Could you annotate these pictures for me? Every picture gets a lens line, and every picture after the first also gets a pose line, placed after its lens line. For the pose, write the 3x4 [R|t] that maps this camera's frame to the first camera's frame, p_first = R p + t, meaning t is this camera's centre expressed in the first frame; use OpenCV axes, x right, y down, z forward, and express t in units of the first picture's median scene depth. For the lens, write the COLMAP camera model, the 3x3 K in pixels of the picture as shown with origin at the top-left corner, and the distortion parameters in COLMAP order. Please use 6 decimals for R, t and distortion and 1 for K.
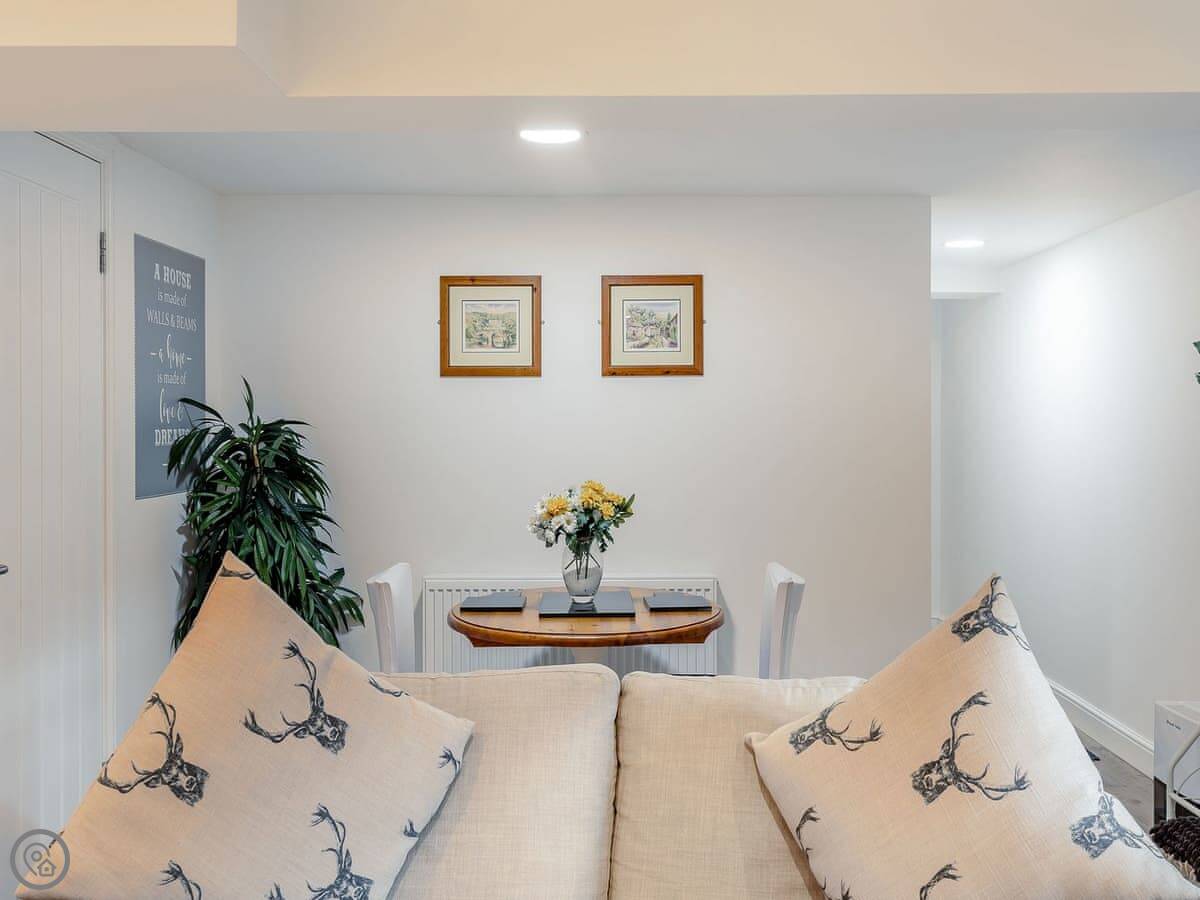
lens RADIAL K [[1113.8, 0, 601.3], [0, 1113.8, 427.3], [0, 0, 1]] dist [0.003447, 0.005332]
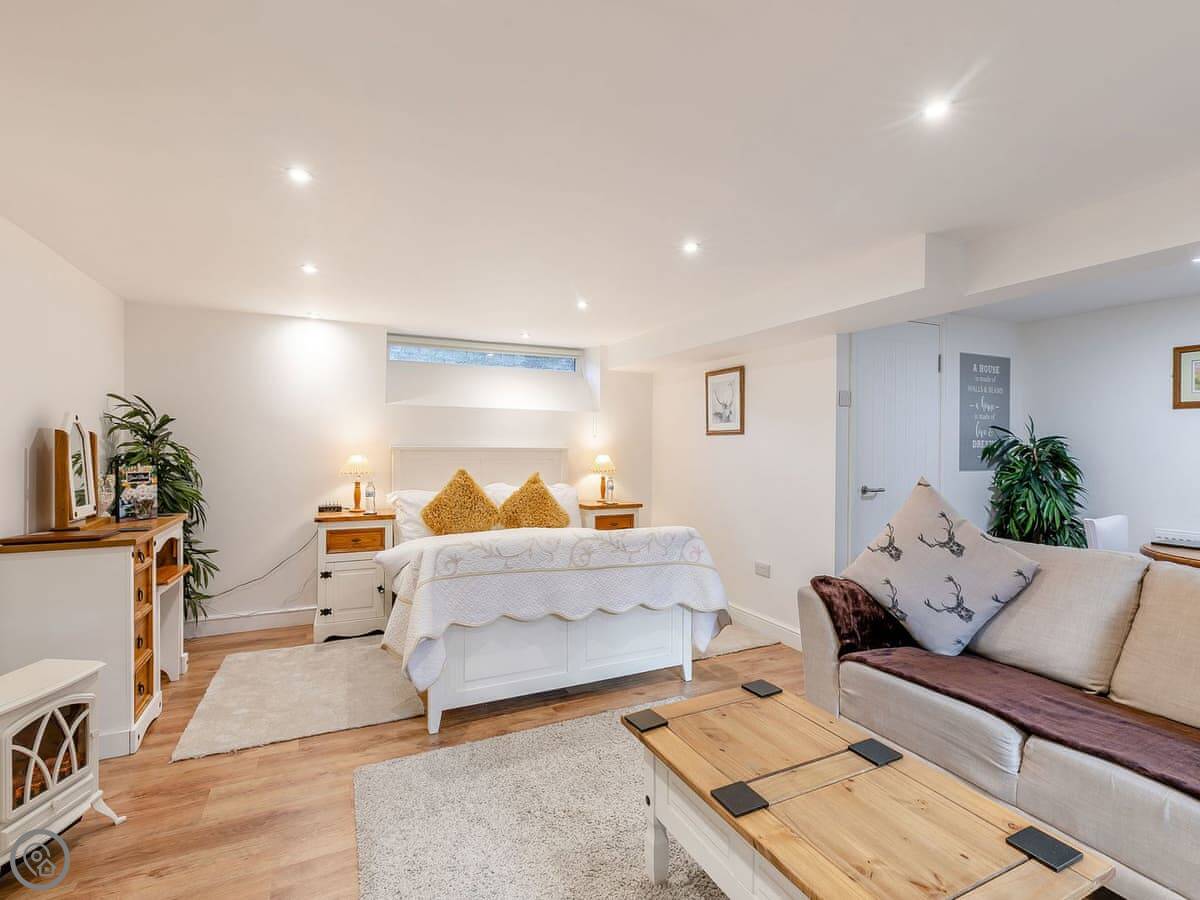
lens RADIAL K [[563.1, 0, 587.0], [0, 563.1, 448.7], [0, 0, 1]] dist [0.002054, 0.000315]
pose [[0.427201, 0.007741, -0.904123, 0.251297], [-0.013760, 0.999903, 0.002060, 0.024300], [0.904052, 0.011560, 0.427267, -0.141442]]
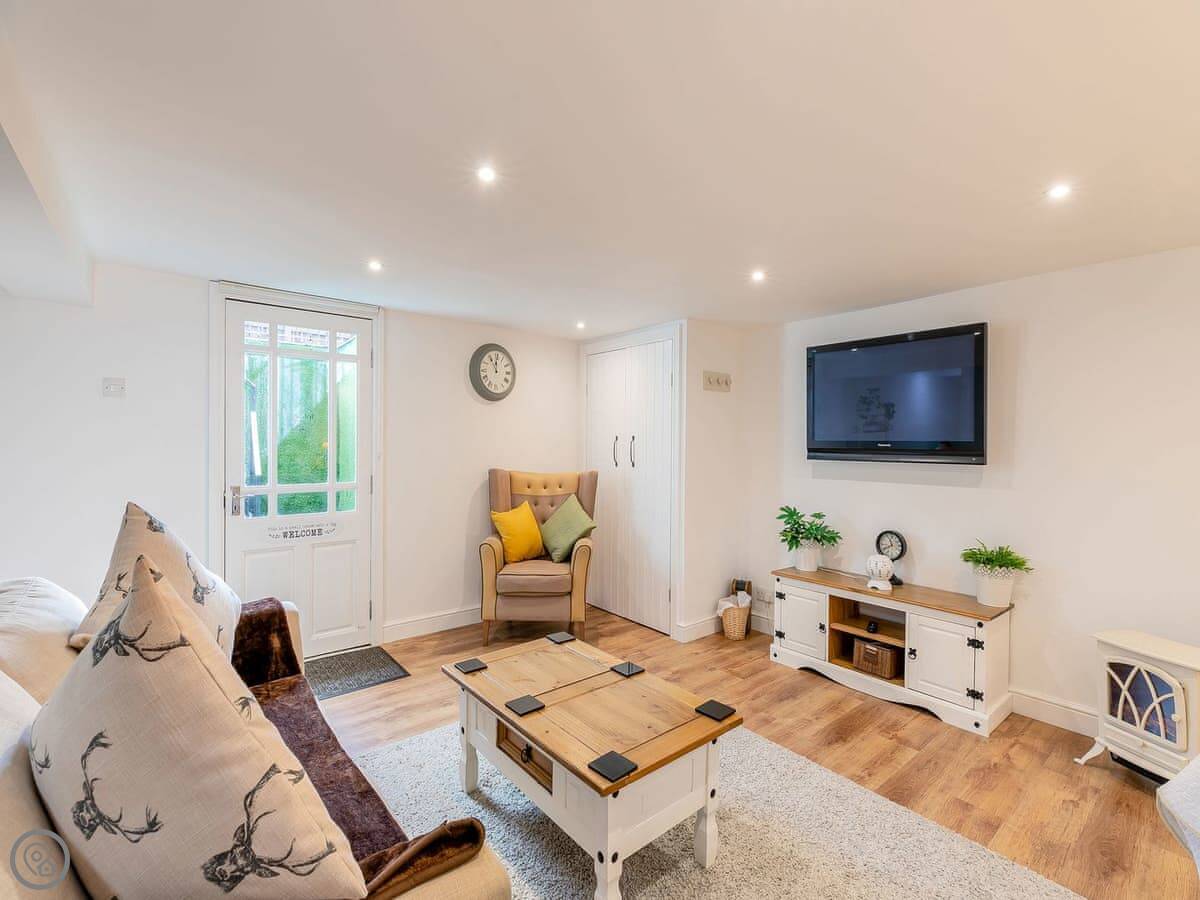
lens RADIAL K [[536.4, 0, 600.0], [0, 536.4, 450.0], [0, 0, 1]] dist [0.000598, -0.000103]
pose [[-0.640422, -0.018721, 0.767795, -0.404260], [-0.006986, 0.999803, 0.018552, 0.007711], [-0.767992, 0.006518, -0.640427, 0.452358]]
